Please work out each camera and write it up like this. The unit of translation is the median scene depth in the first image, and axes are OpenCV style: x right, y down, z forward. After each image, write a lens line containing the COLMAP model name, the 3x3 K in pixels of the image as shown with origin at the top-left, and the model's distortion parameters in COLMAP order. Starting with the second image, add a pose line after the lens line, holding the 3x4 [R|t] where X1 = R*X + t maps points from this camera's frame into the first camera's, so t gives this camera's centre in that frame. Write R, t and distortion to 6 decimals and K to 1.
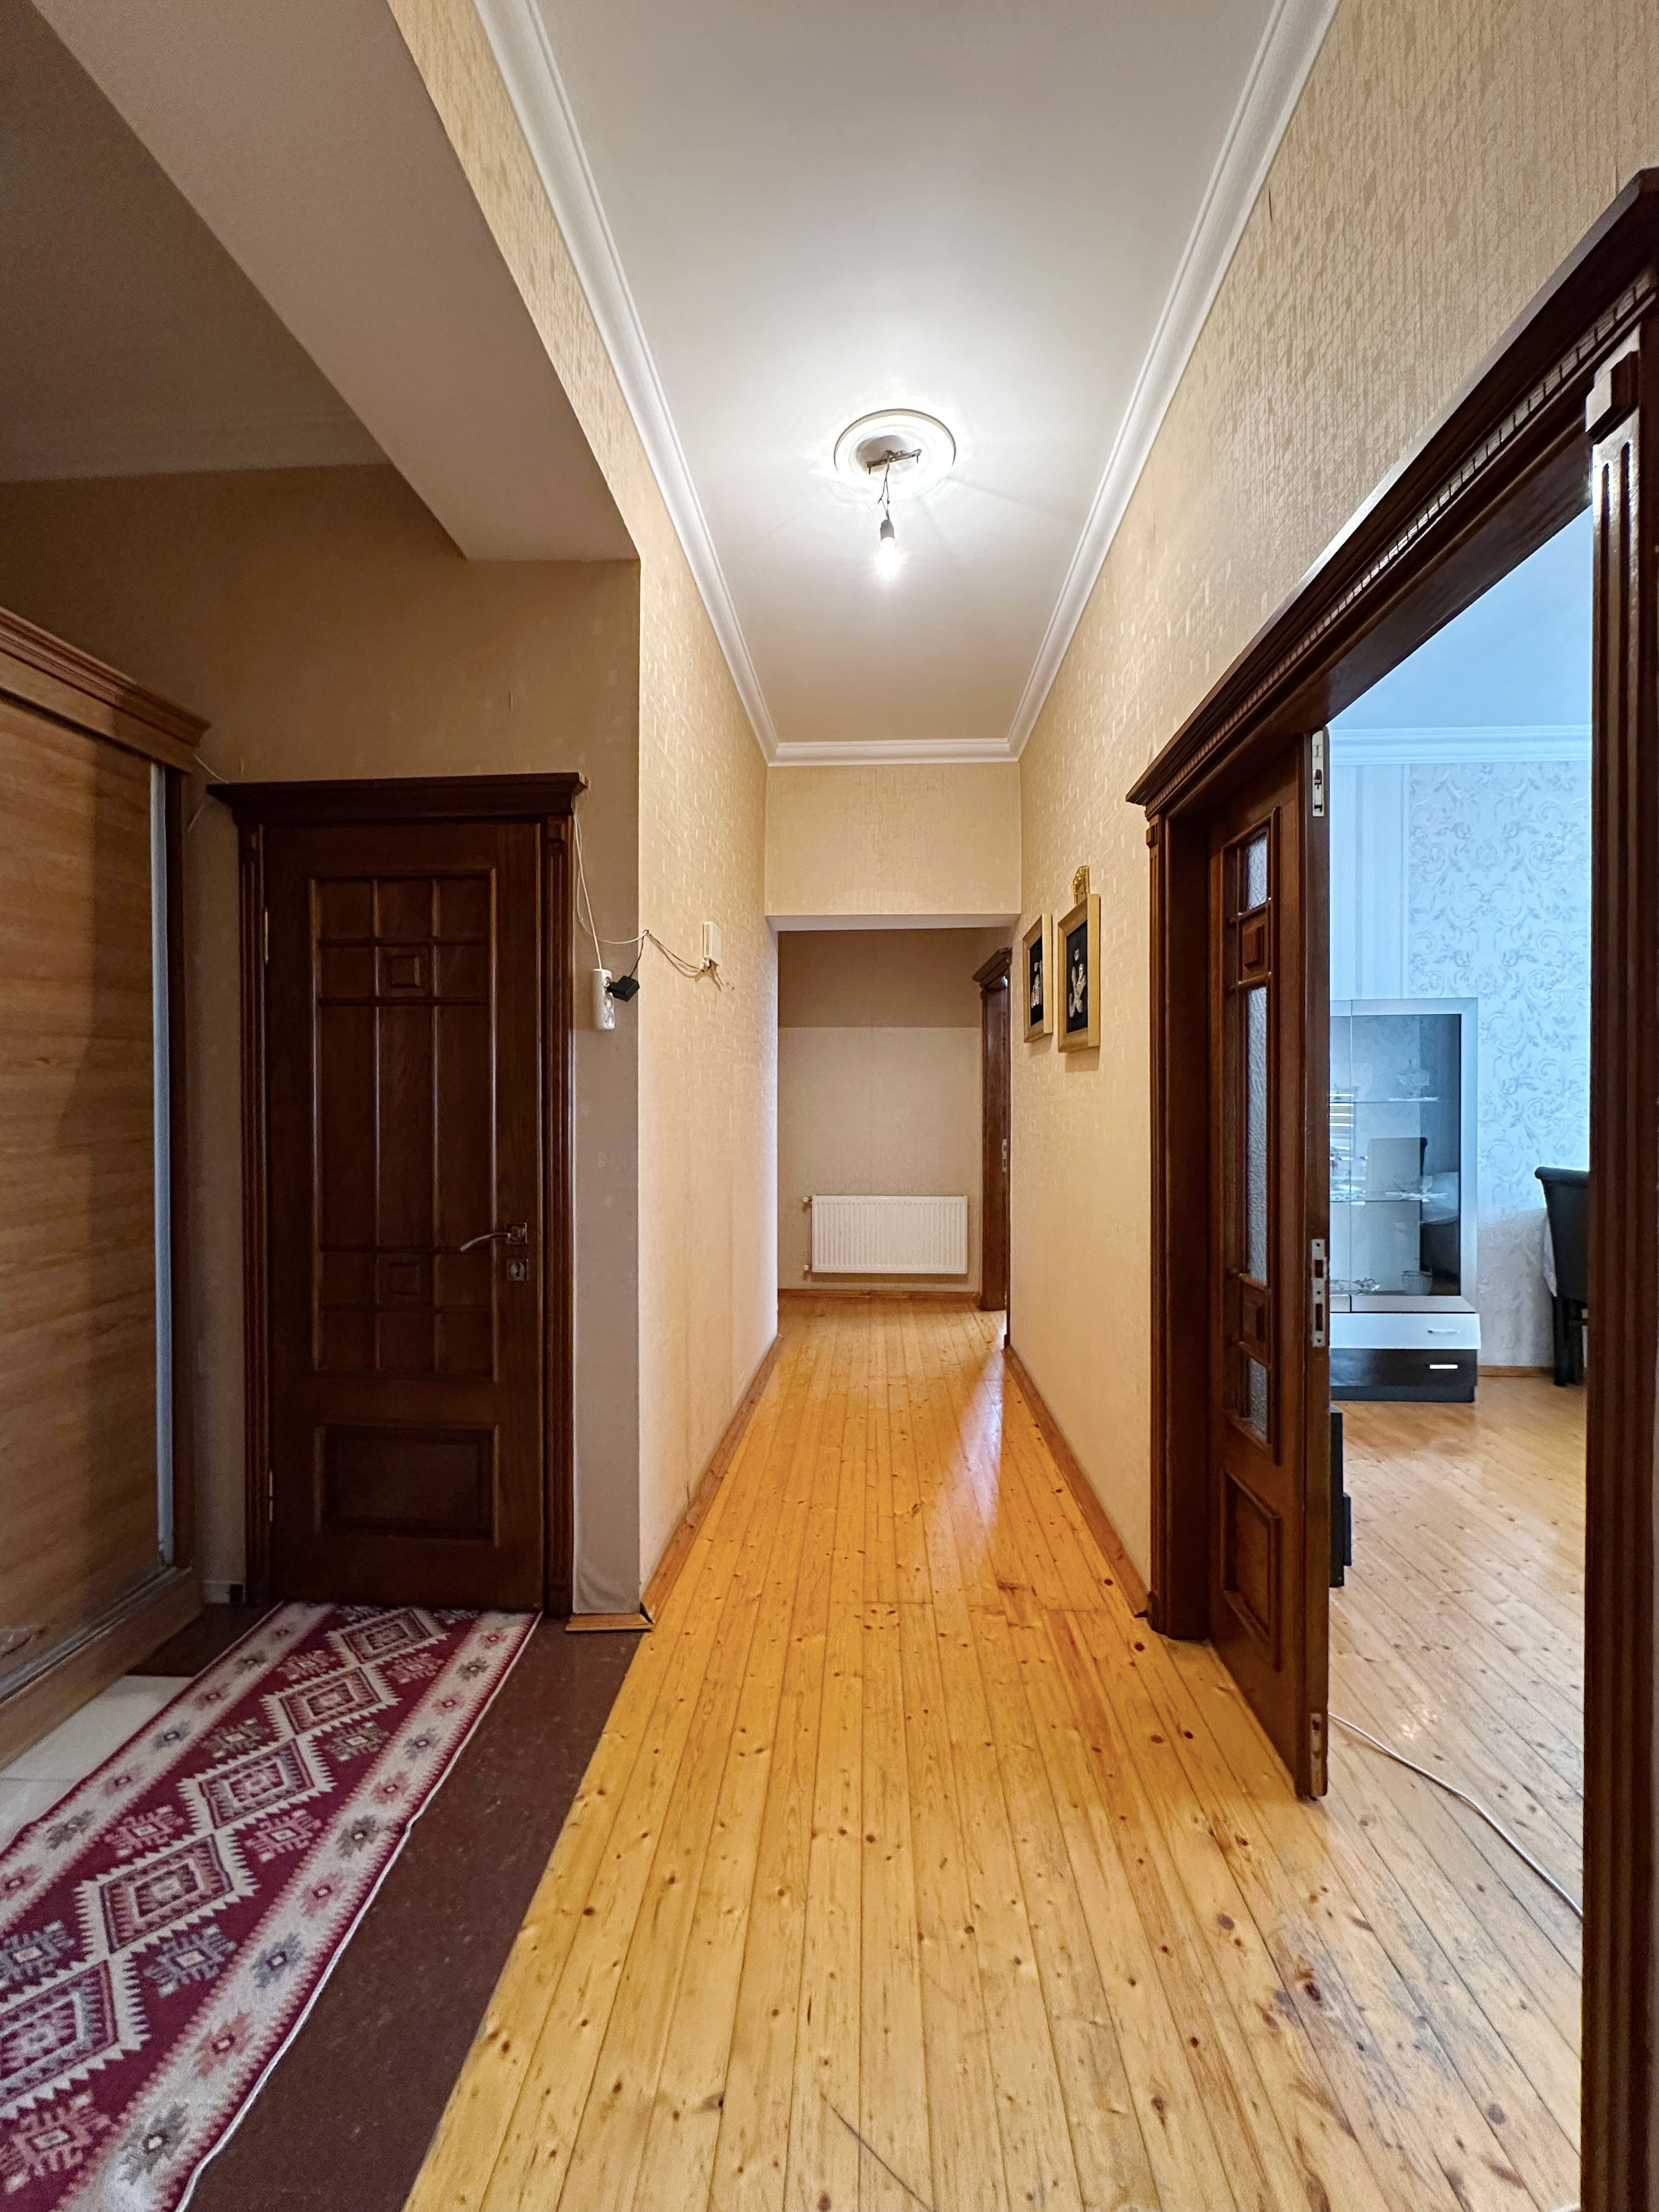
lens RADIAL K [[885.2, 0, 829.5], [0, 885.2, 1106.0], [0, 0, 1]] dist [-0.006315, 0.004980]
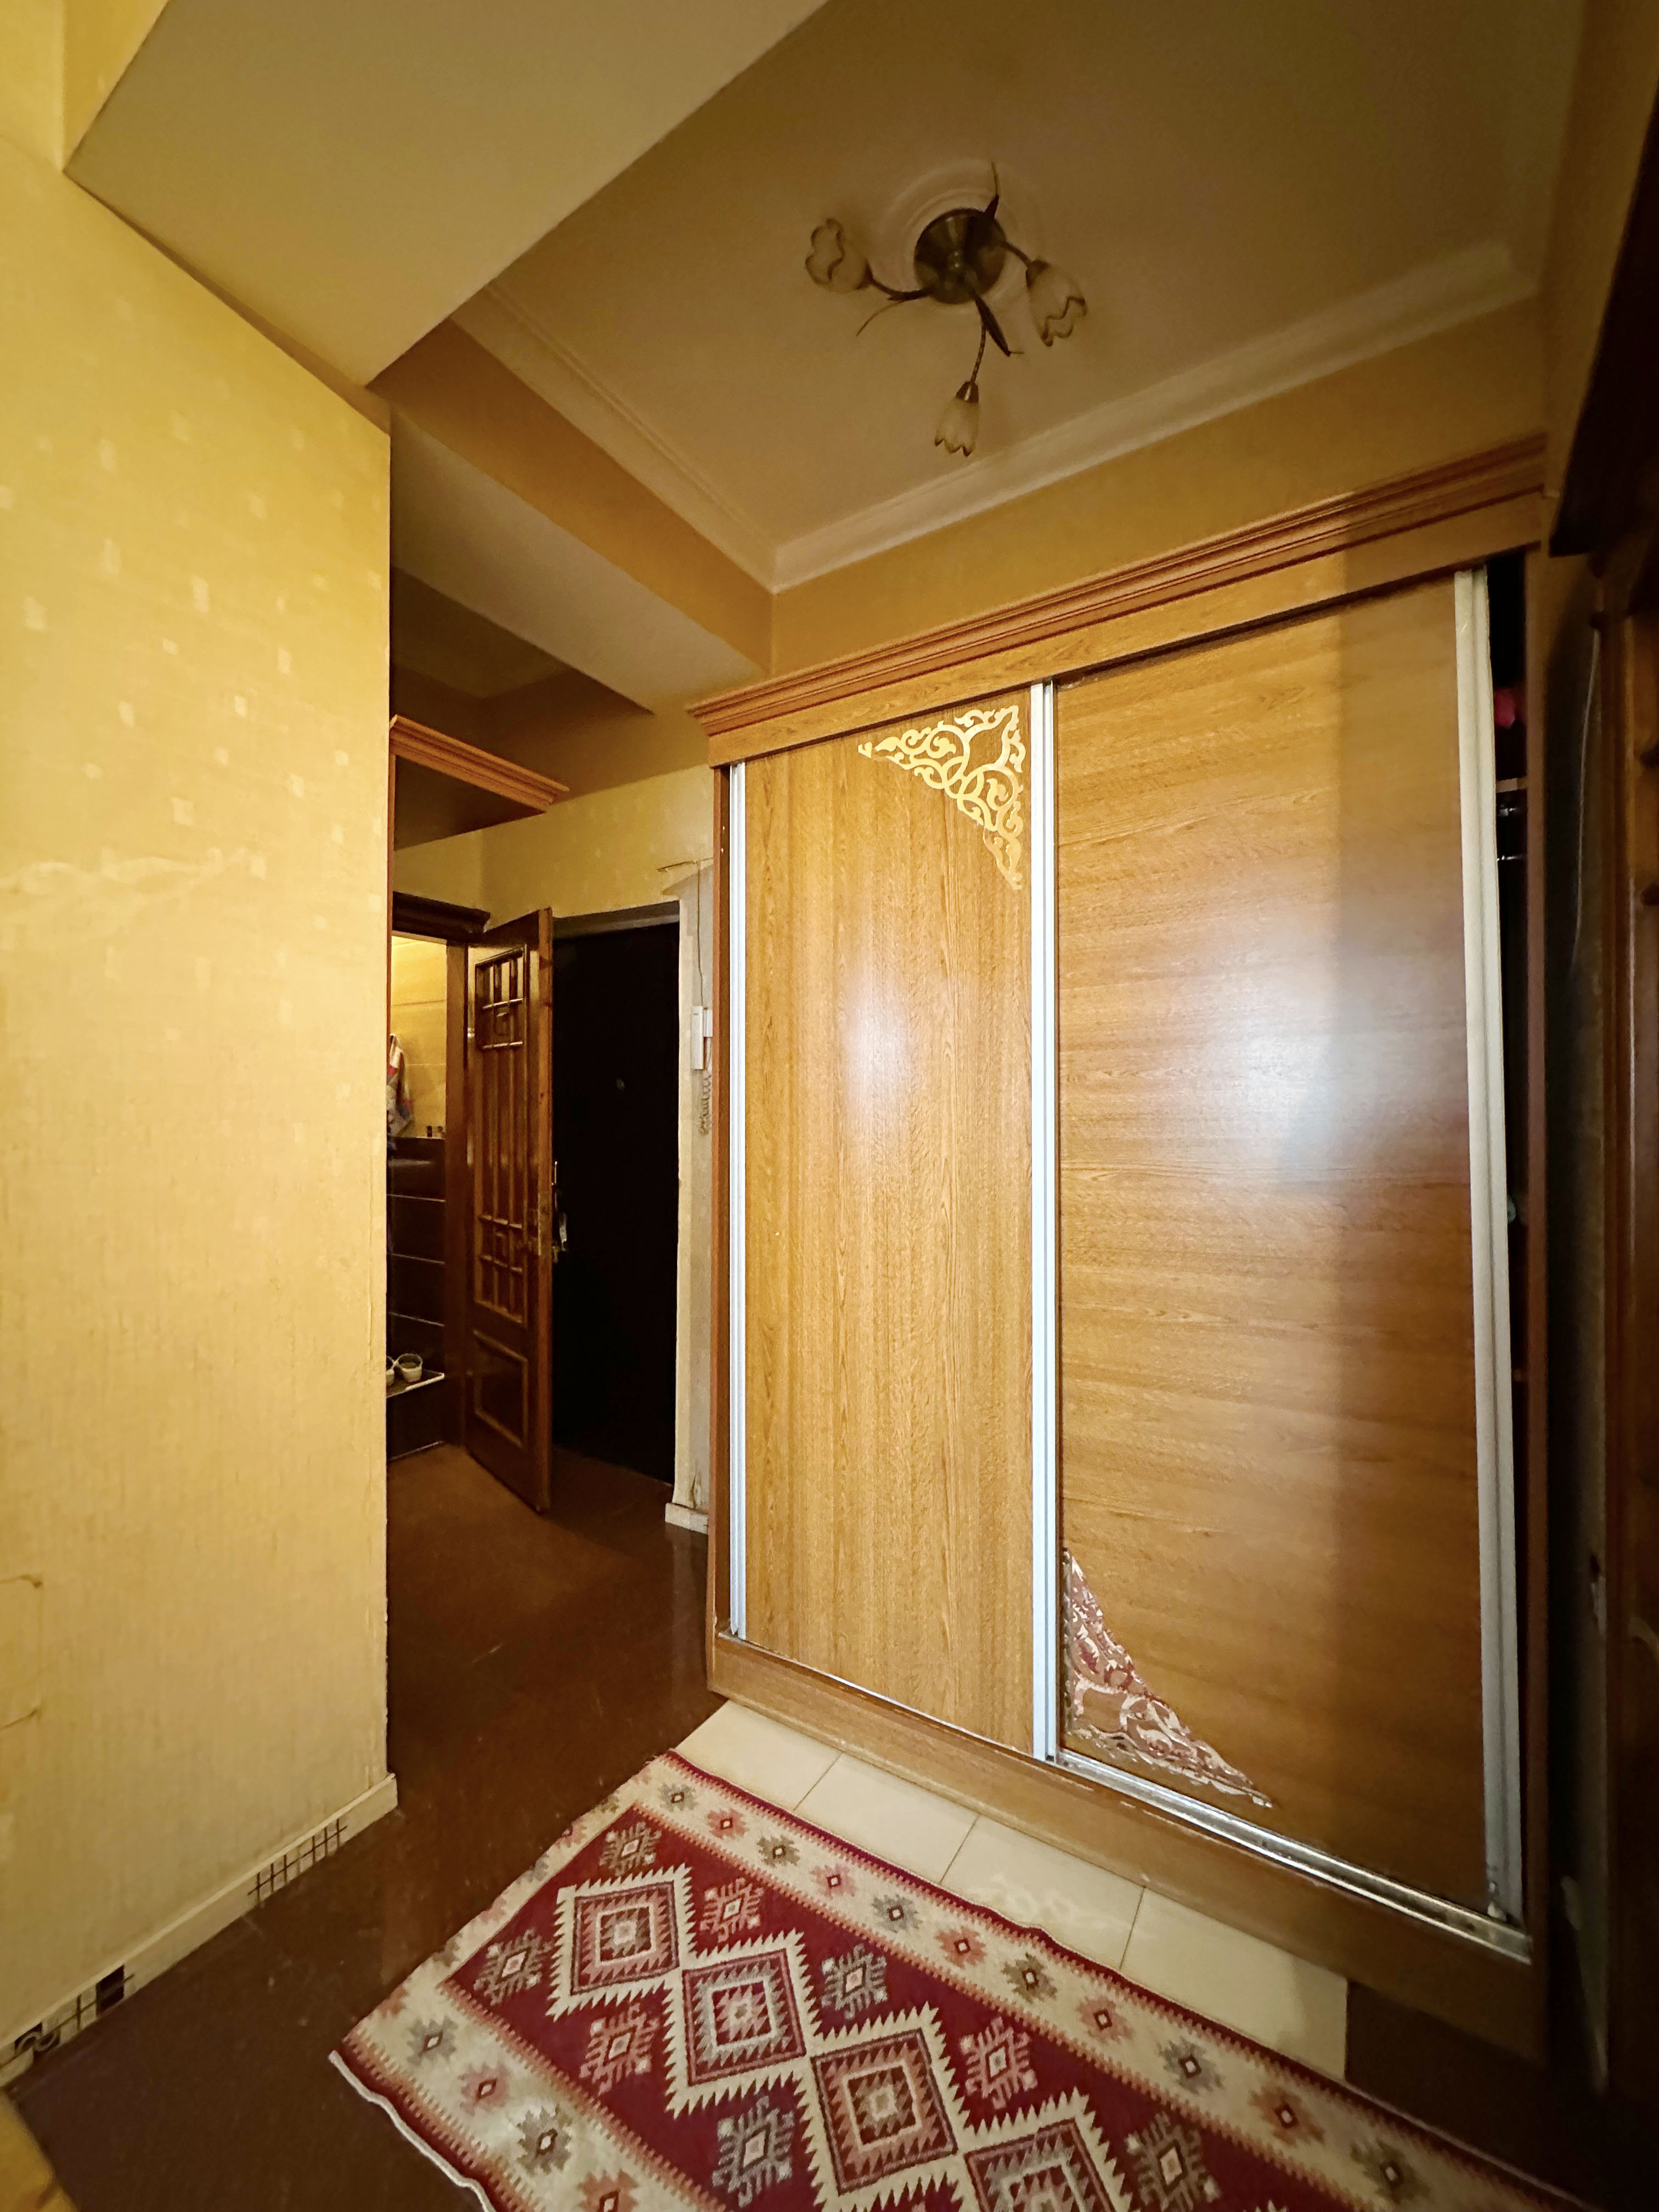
lens RADIAL K [[885.2, 0, 829.5], [0, 885.2, 1106.0], [0, 0, 1]] dist [-0.006315, 0.004980]
pose [[-0.505936, -0.040234, -0.861632, -0.010773], [-0.008309, 0.999093, -0.041773, 0.027733], [0.862531, -0.013975, -0.505811, 1.178568]]
